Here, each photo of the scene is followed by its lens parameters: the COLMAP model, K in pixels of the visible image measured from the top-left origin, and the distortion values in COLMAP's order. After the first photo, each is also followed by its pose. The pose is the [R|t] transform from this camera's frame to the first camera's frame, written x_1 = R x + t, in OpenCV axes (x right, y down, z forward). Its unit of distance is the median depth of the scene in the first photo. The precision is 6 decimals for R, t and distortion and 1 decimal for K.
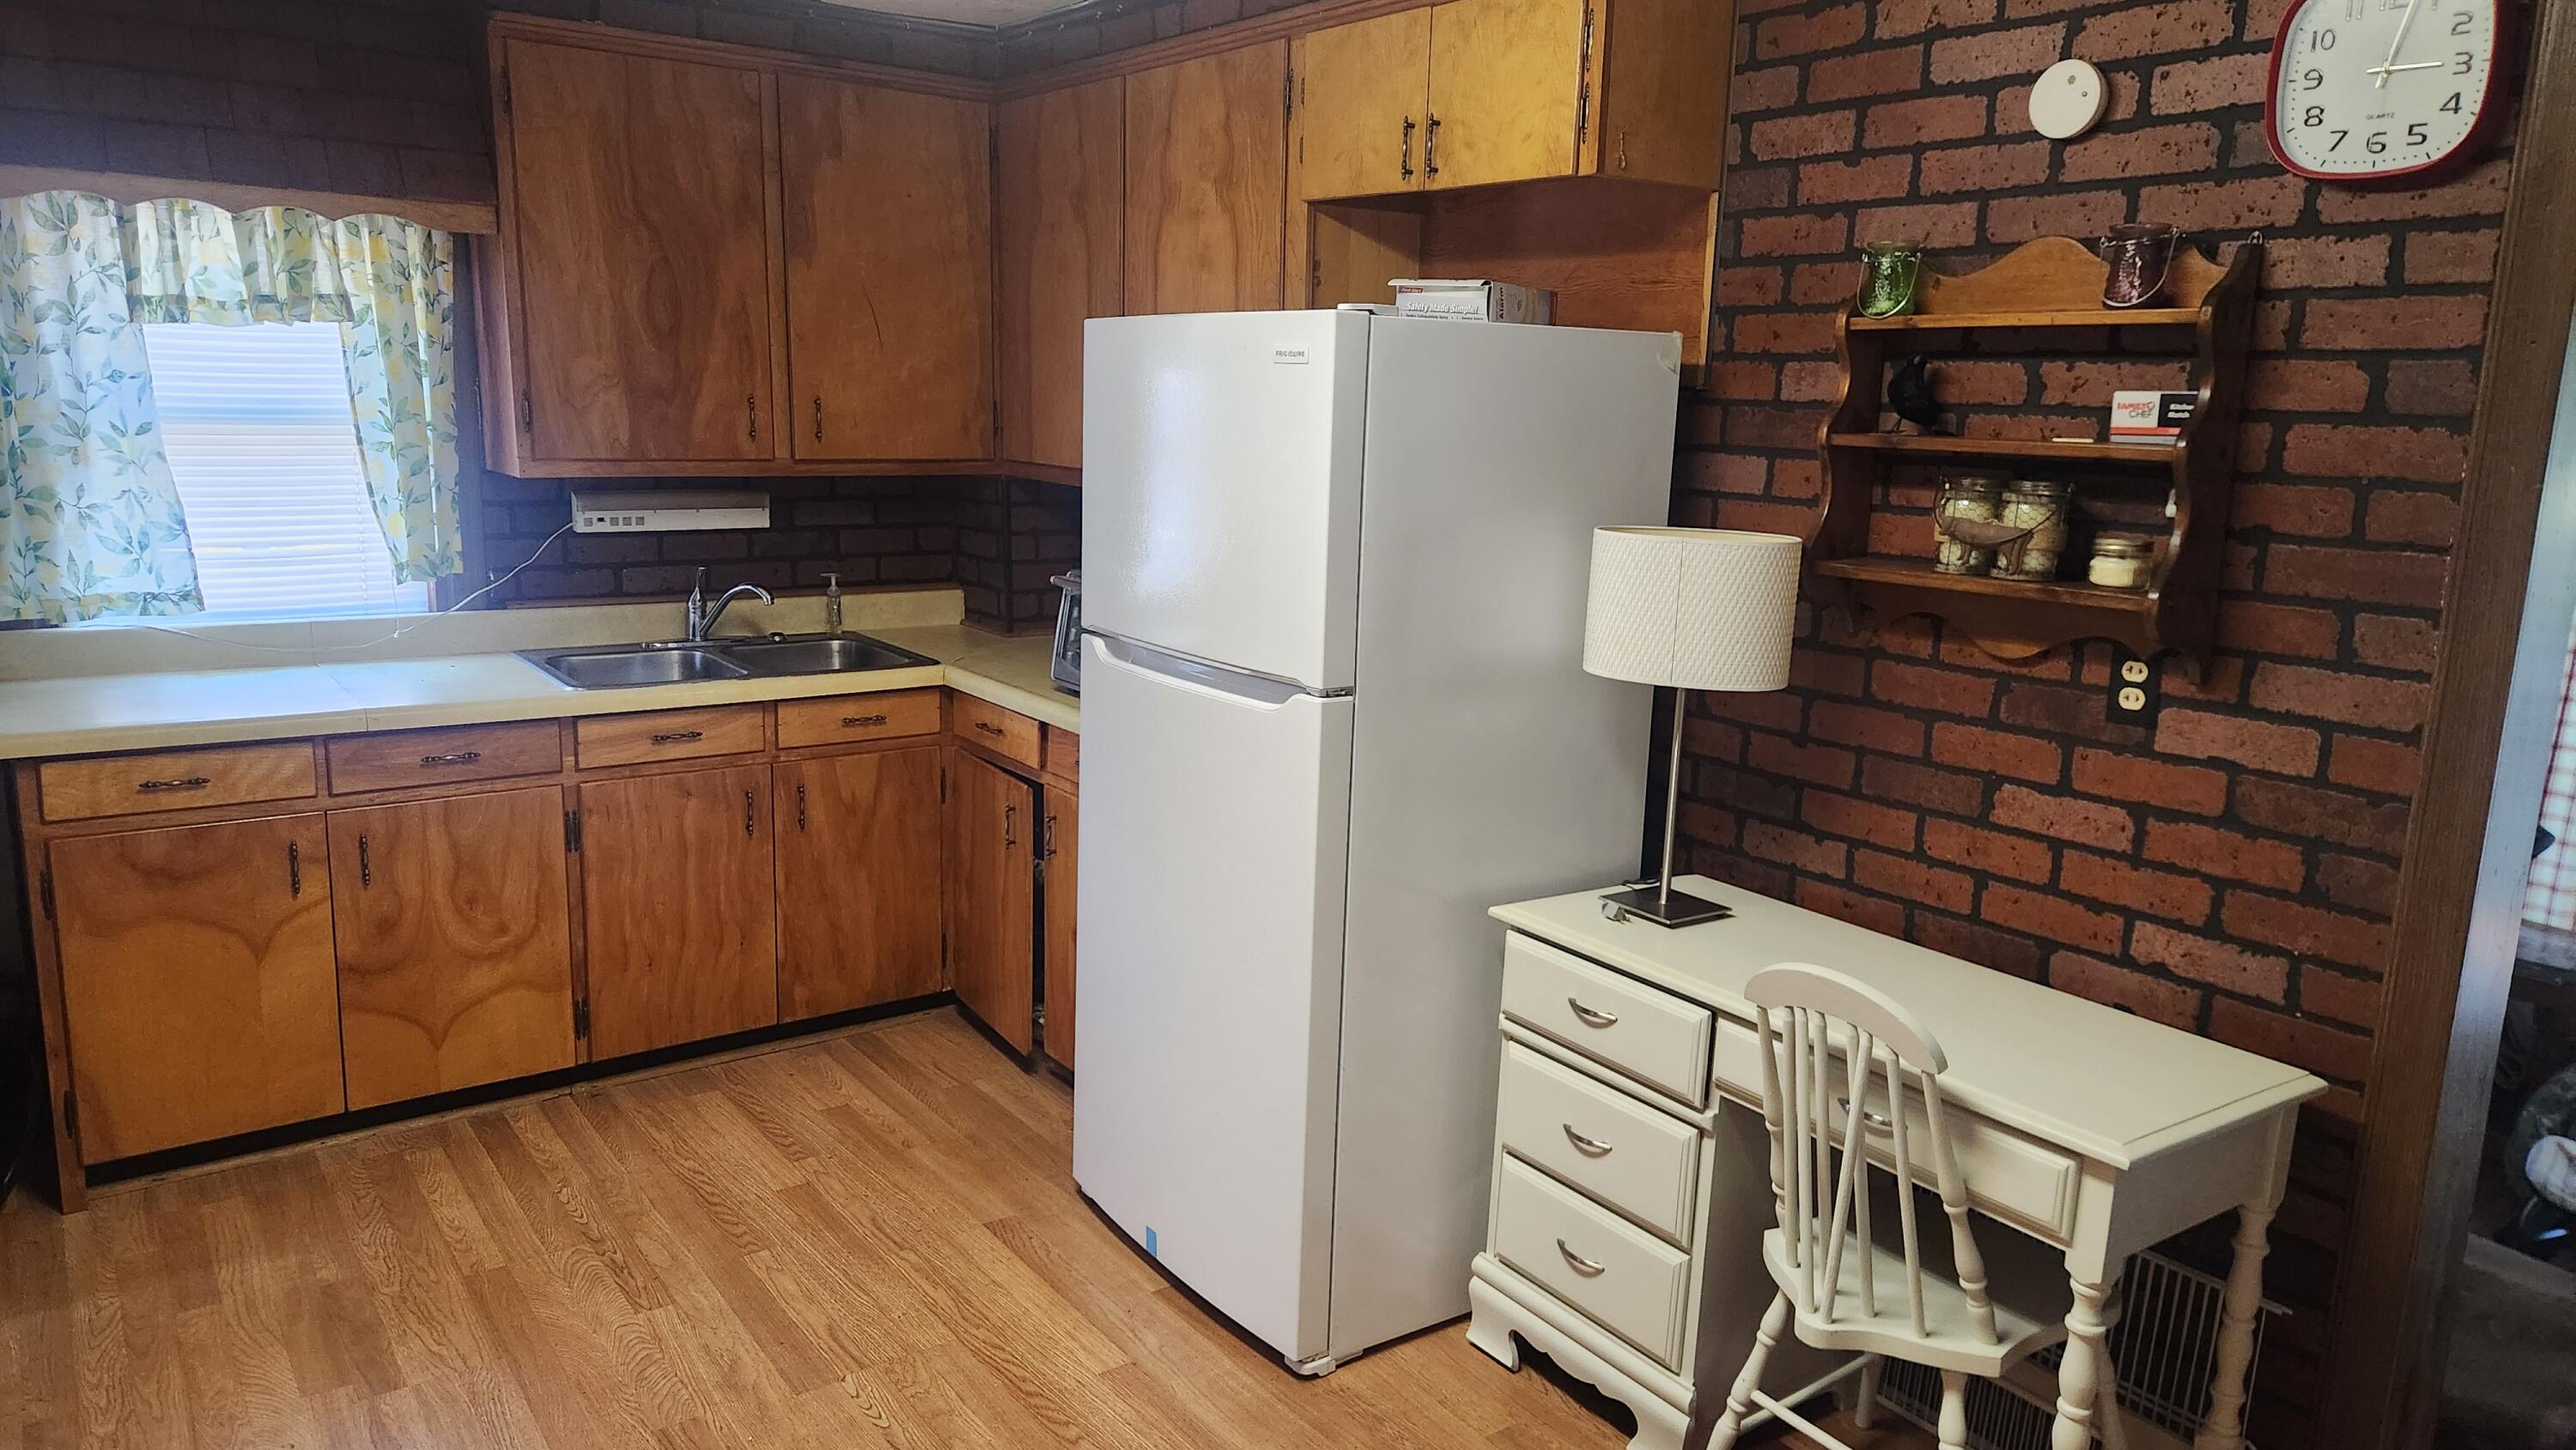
lens RADIAL K [[1734.9, 0, 1280.5], [0, 1734.9, 738.6], [0, 0, 1]] dist [0.075338, -0.000896]
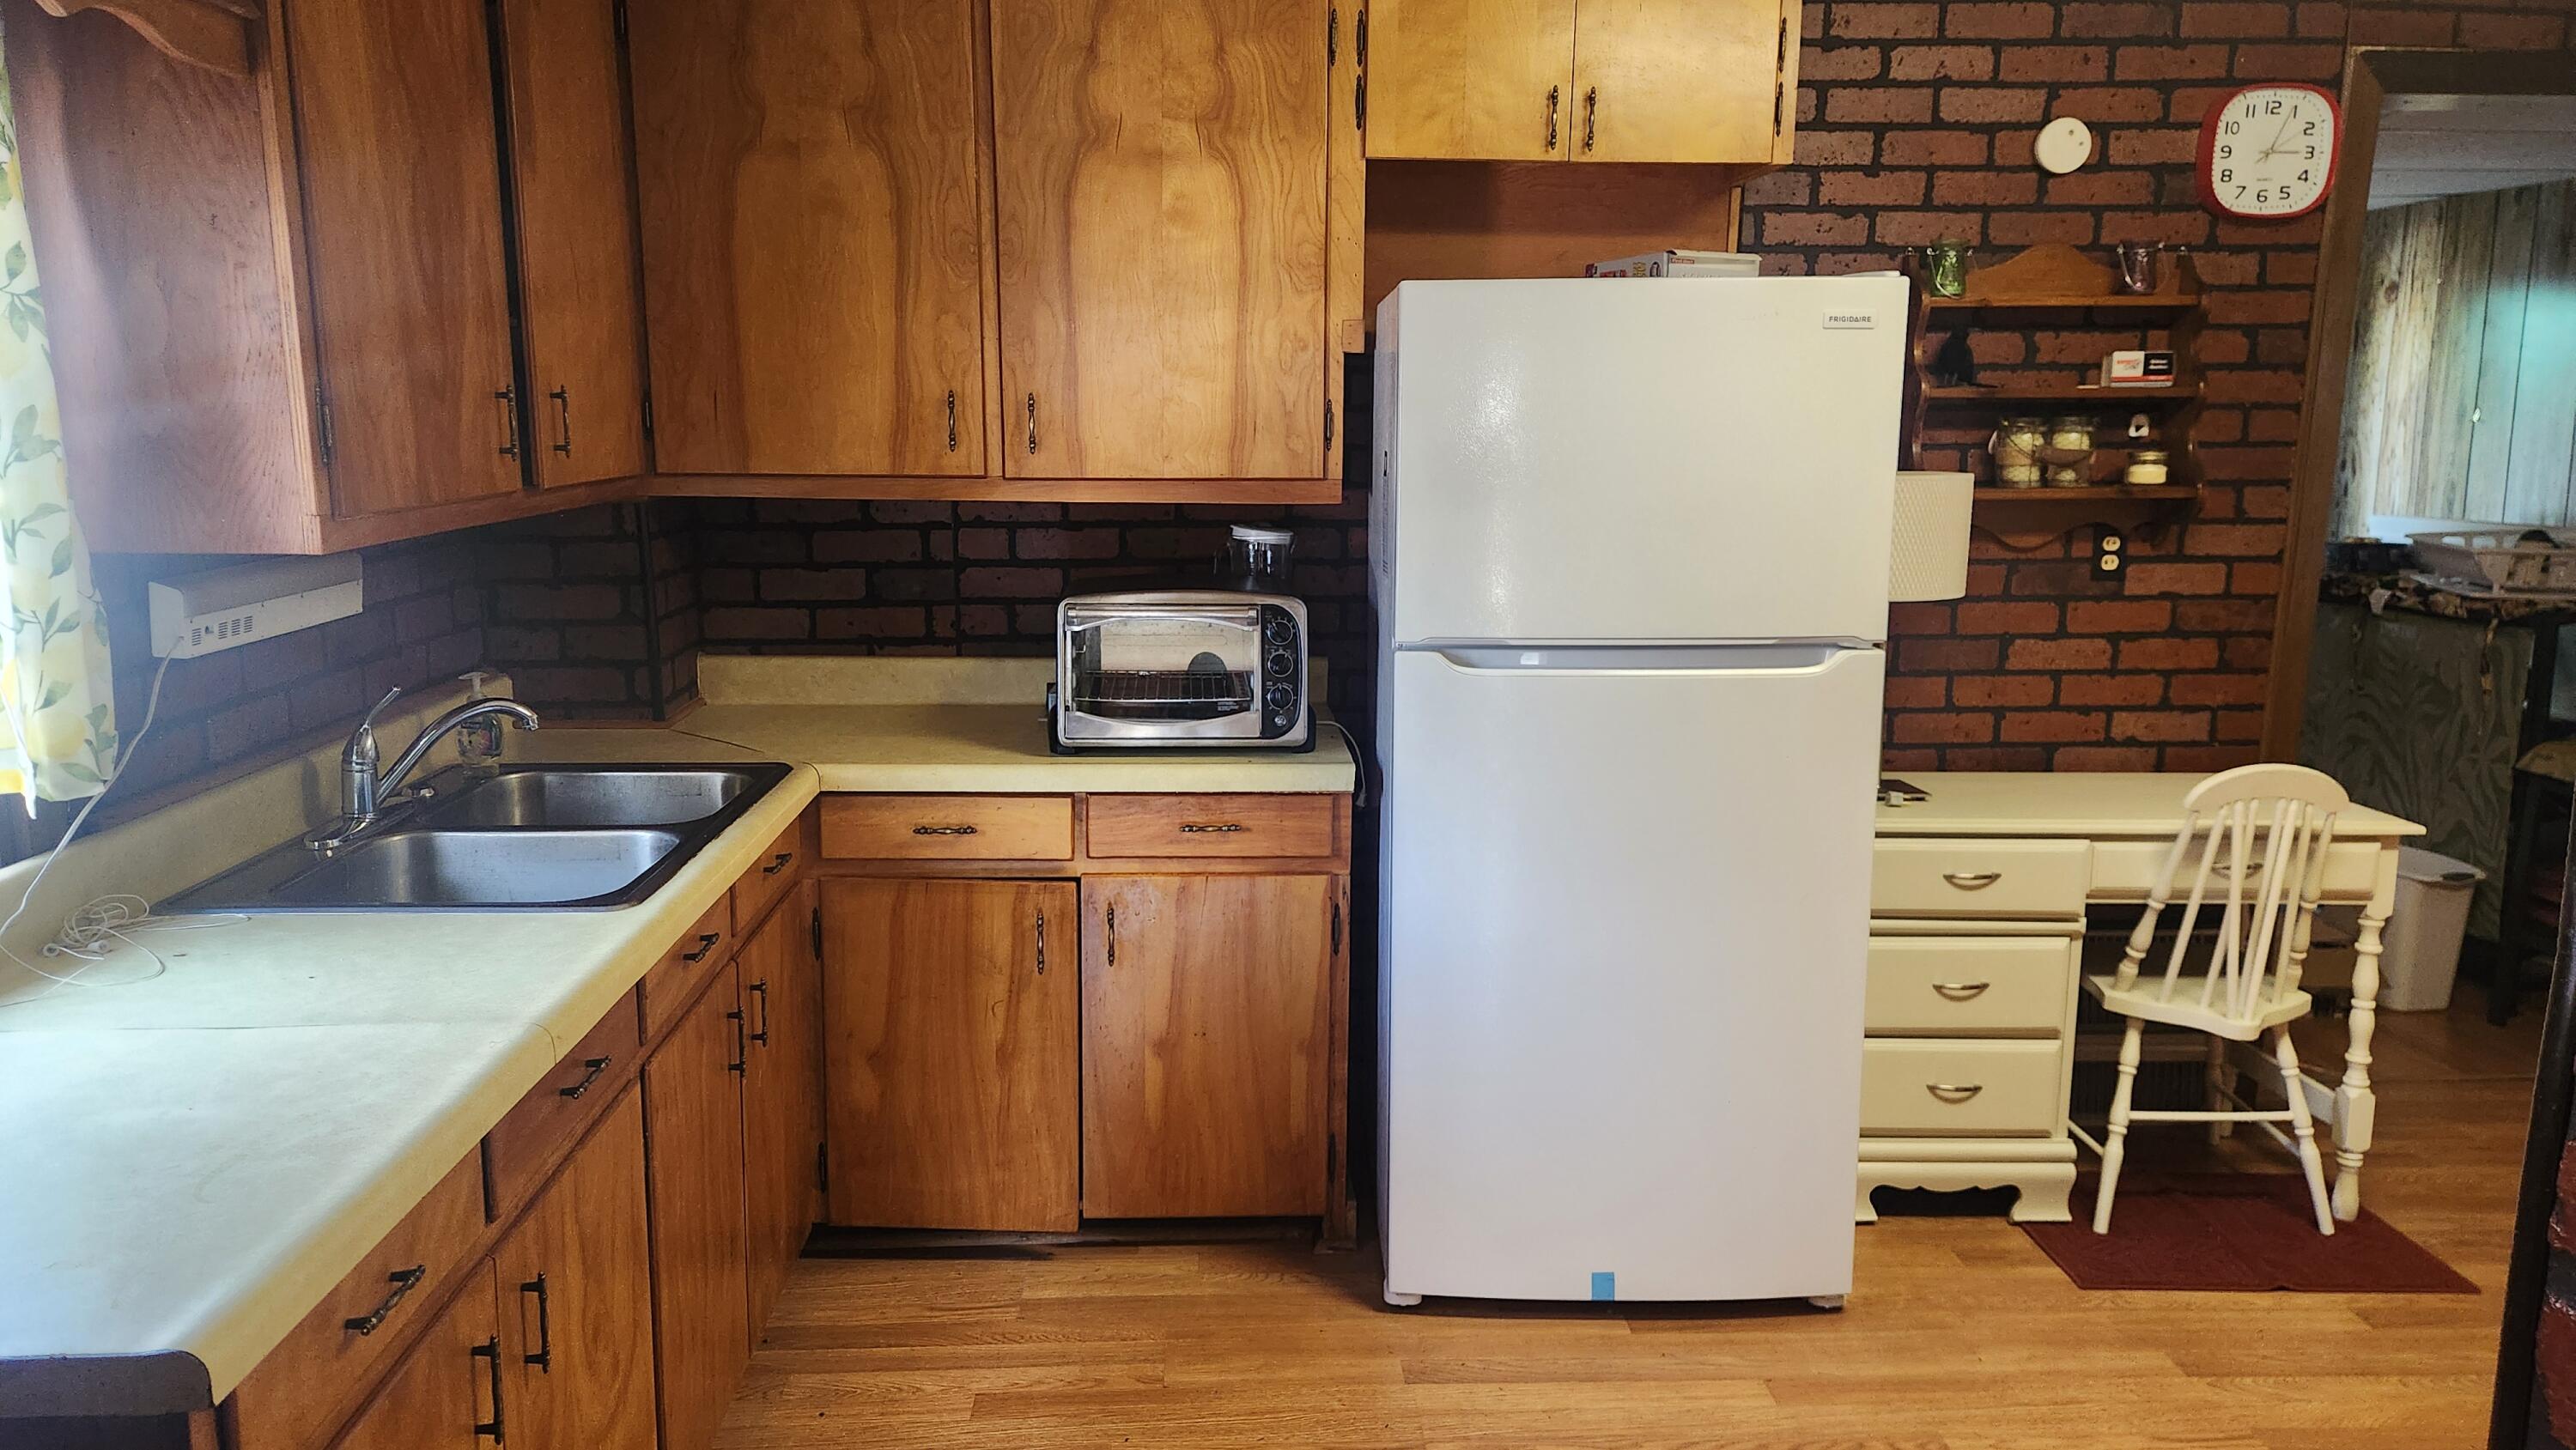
lens RADIAL K [[1734.9, 0, 1285.5], [0, 1734.9, 713.4], [0, 0, 1]] dist [0.075338, -0.000896]
pose [[0.545827, -0.174317, 0.819565, -1.100664], [0.179088, 0.979788, 0.089124, -0.151429], [-0.818536, 0.098128, 0.566012, 0.738589]]
